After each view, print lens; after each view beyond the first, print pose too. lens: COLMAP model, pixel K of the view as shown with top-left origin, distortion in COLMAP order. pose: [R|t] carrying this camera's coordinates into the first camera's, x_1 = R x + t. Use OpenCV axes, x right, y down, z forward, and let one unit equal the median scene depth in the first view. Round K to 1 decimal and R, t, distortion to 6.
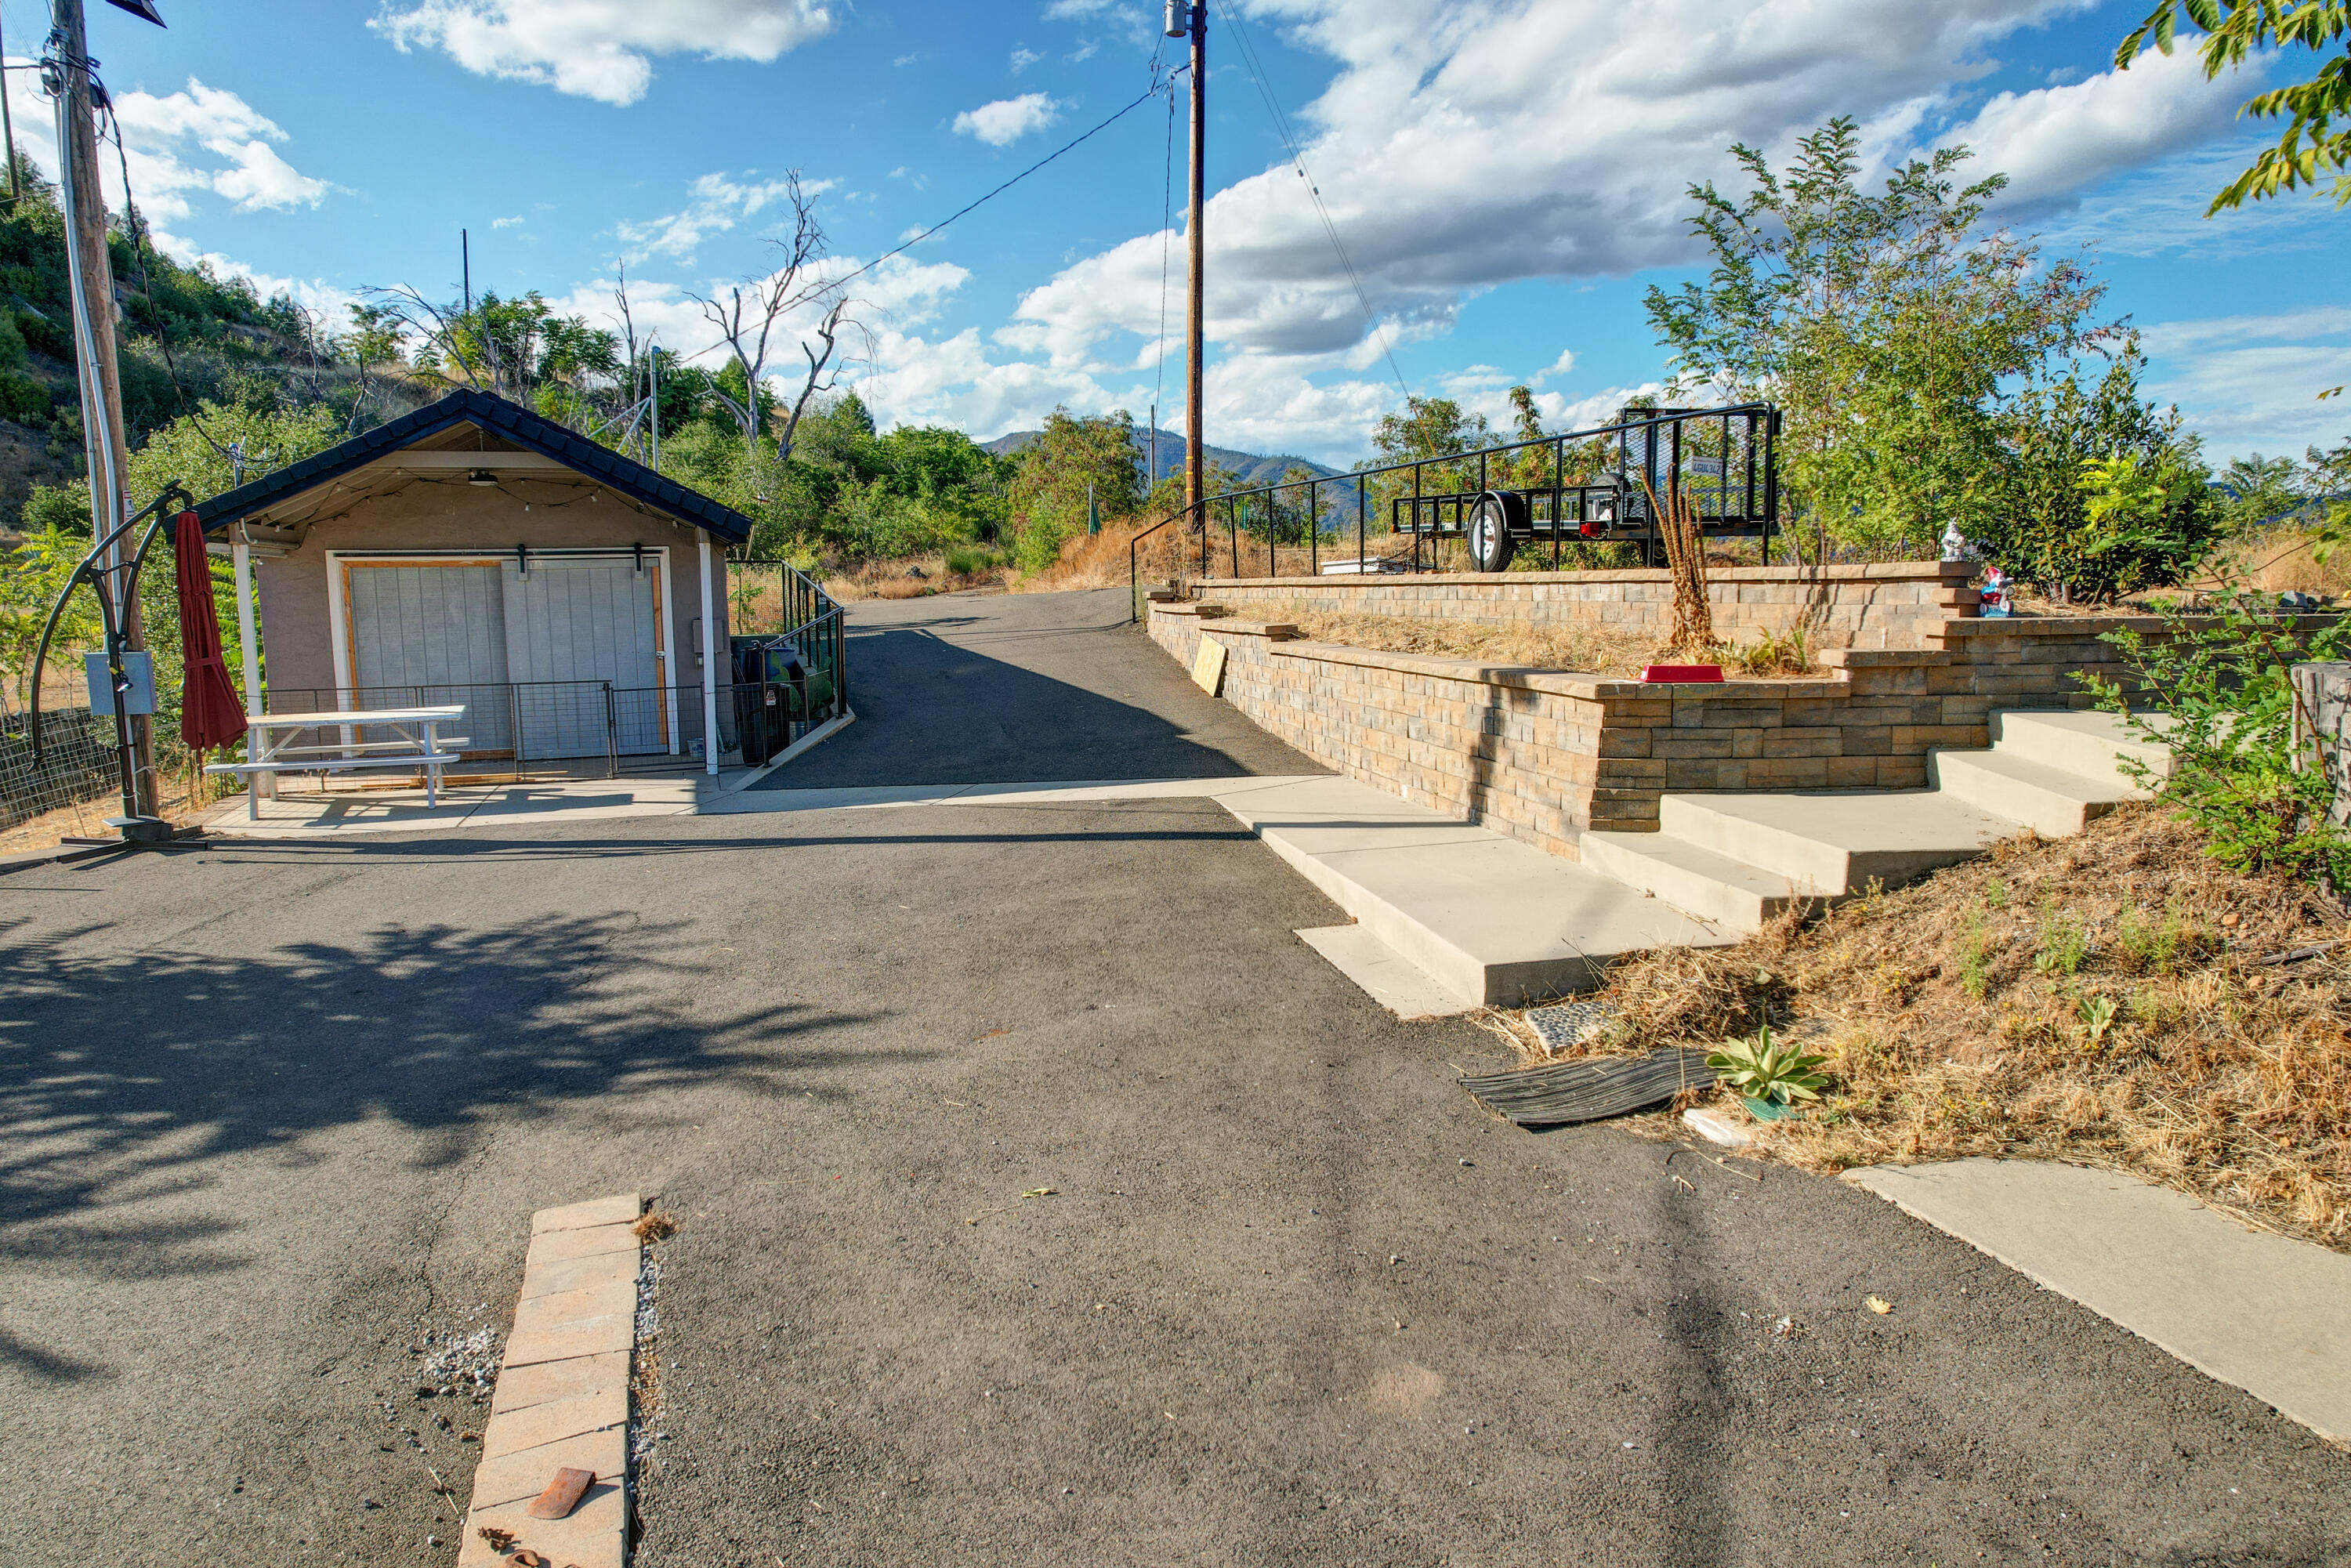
lens RADIAL K [[1513.2, 0, 1167.5], [0, 1513.2, 795.4], [0, 0, 1]] dist [-0.070674, 0.064899]
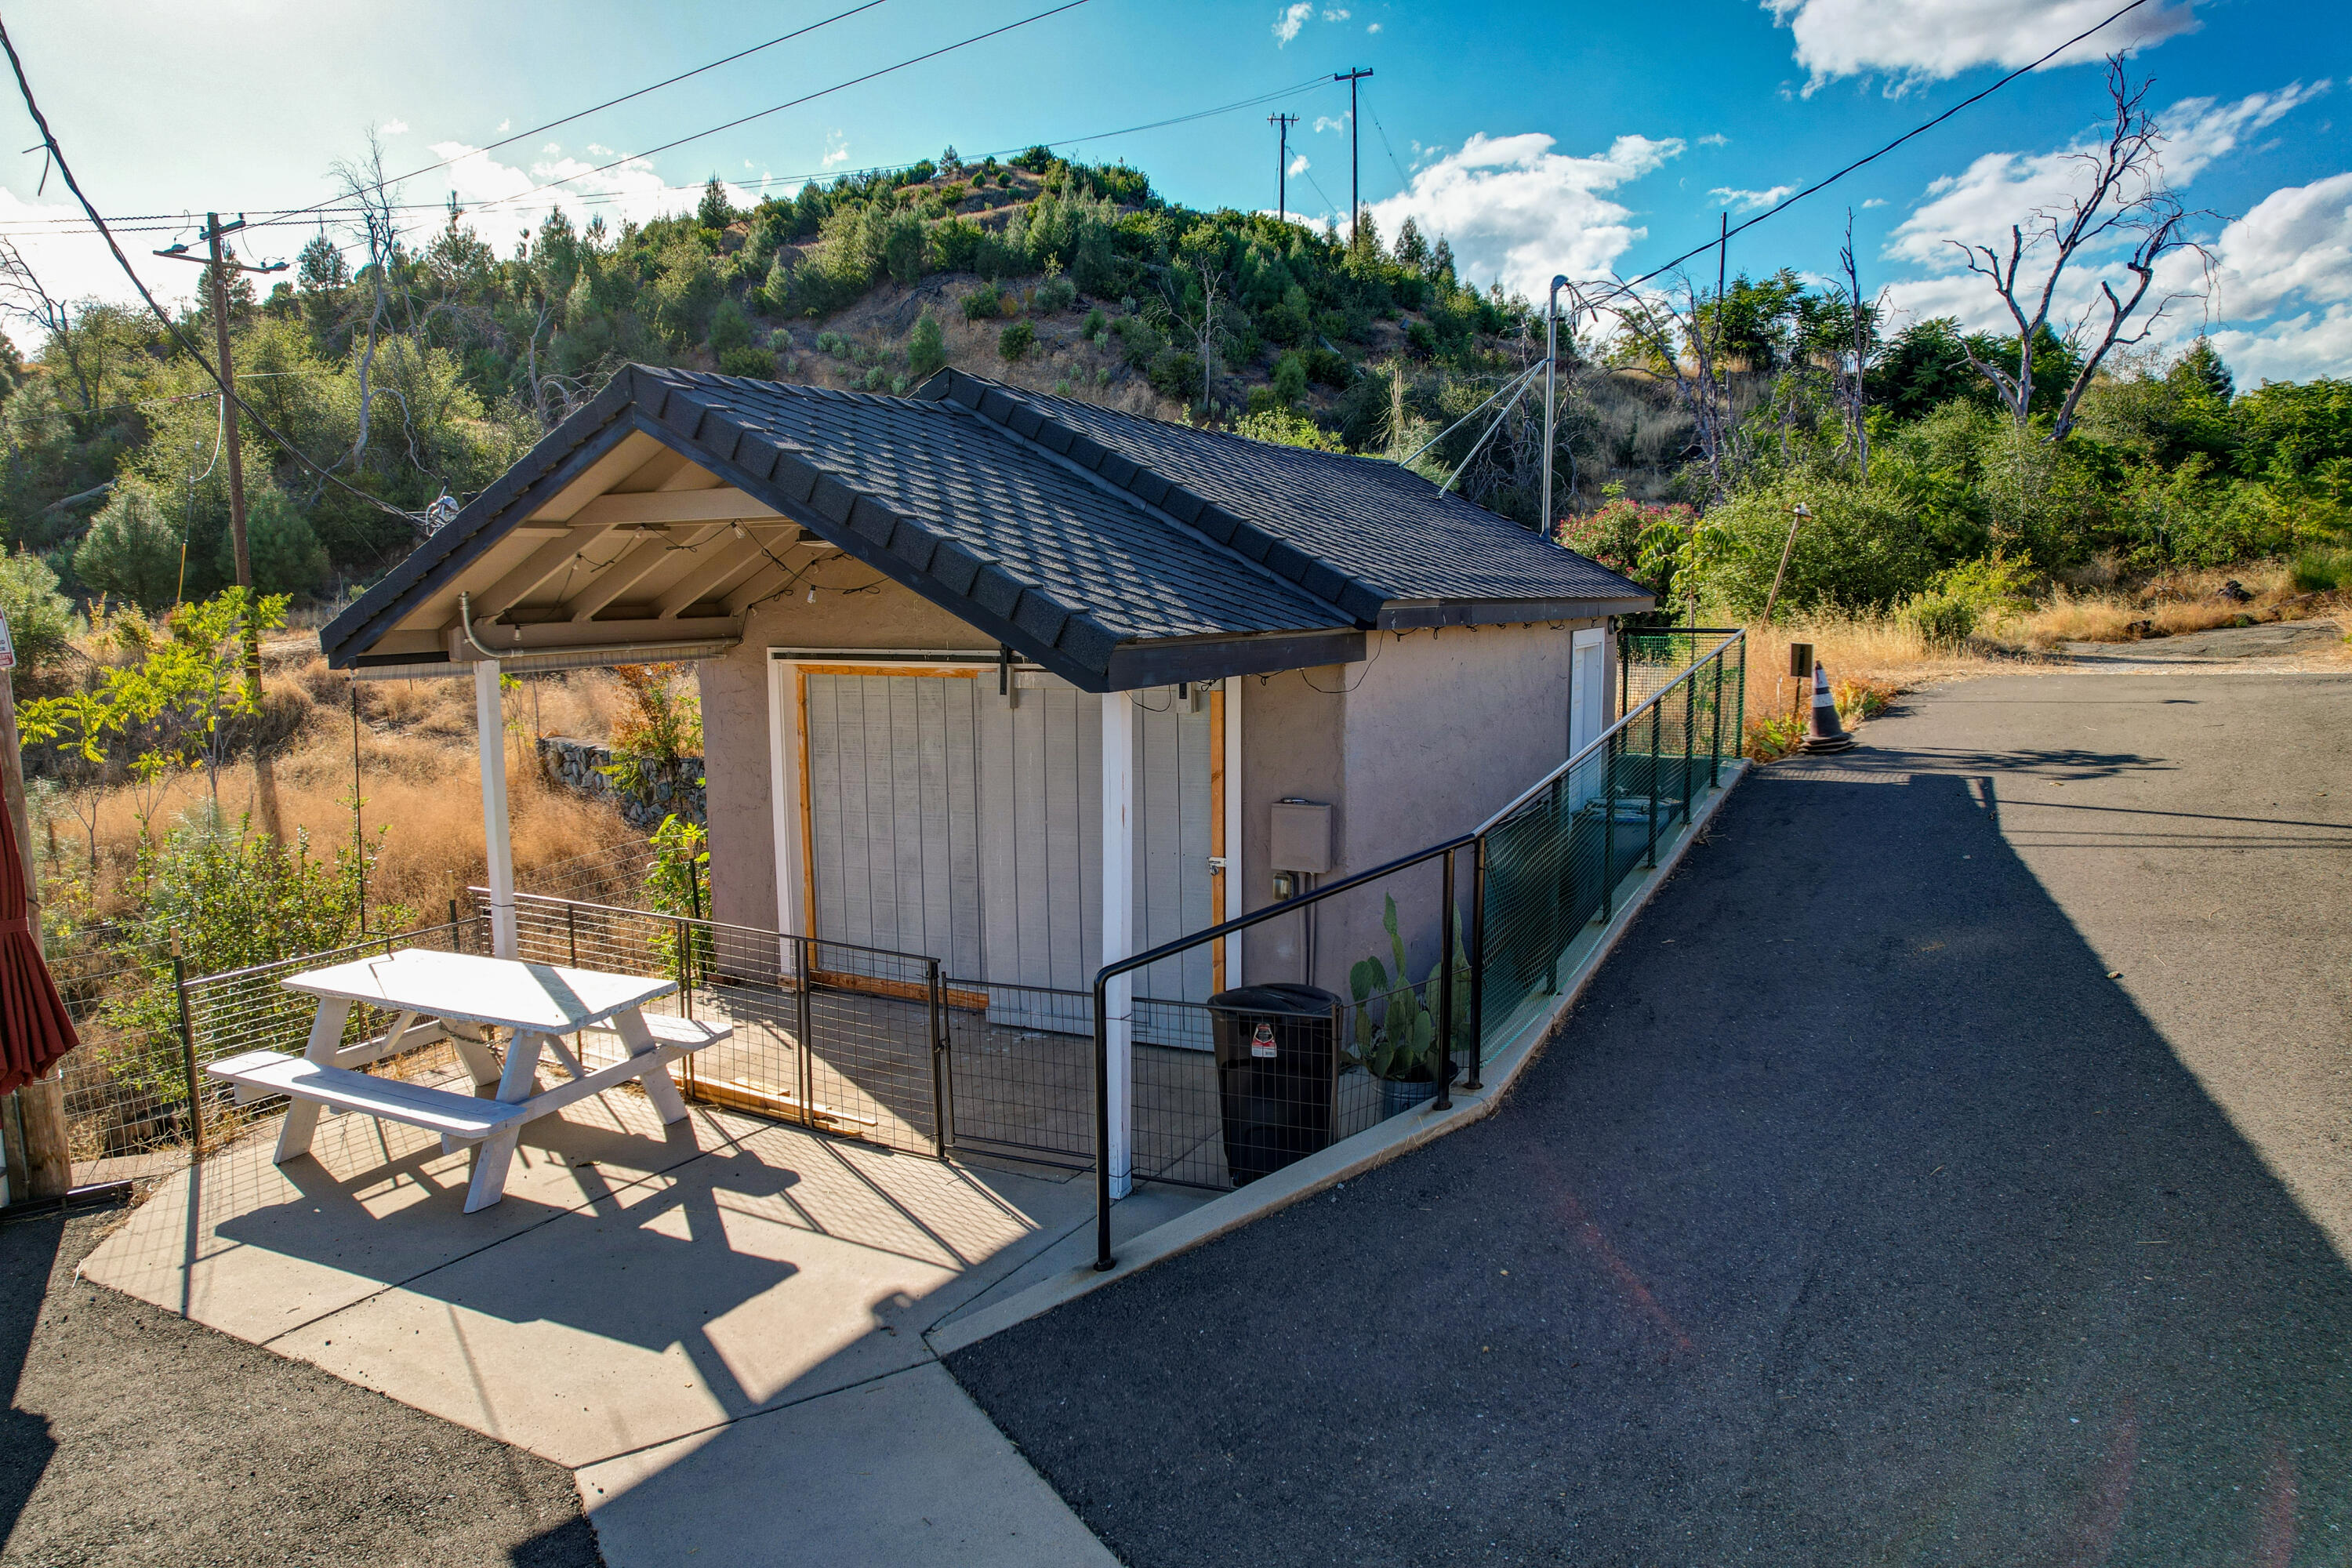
lens RADIAL K [[1513.9, 0, 1168.0], [0, 1513.9, 795.4], [0, 0, 1]] dist [-0.070674, 0.064899]
pose [[0.684034, 0.098890, -0.722716, 0.003254], [-0.096088, 0.994350, 0.045113, -0.034437], [0.723094, 0.038585, 0.689671, 0.160081]]
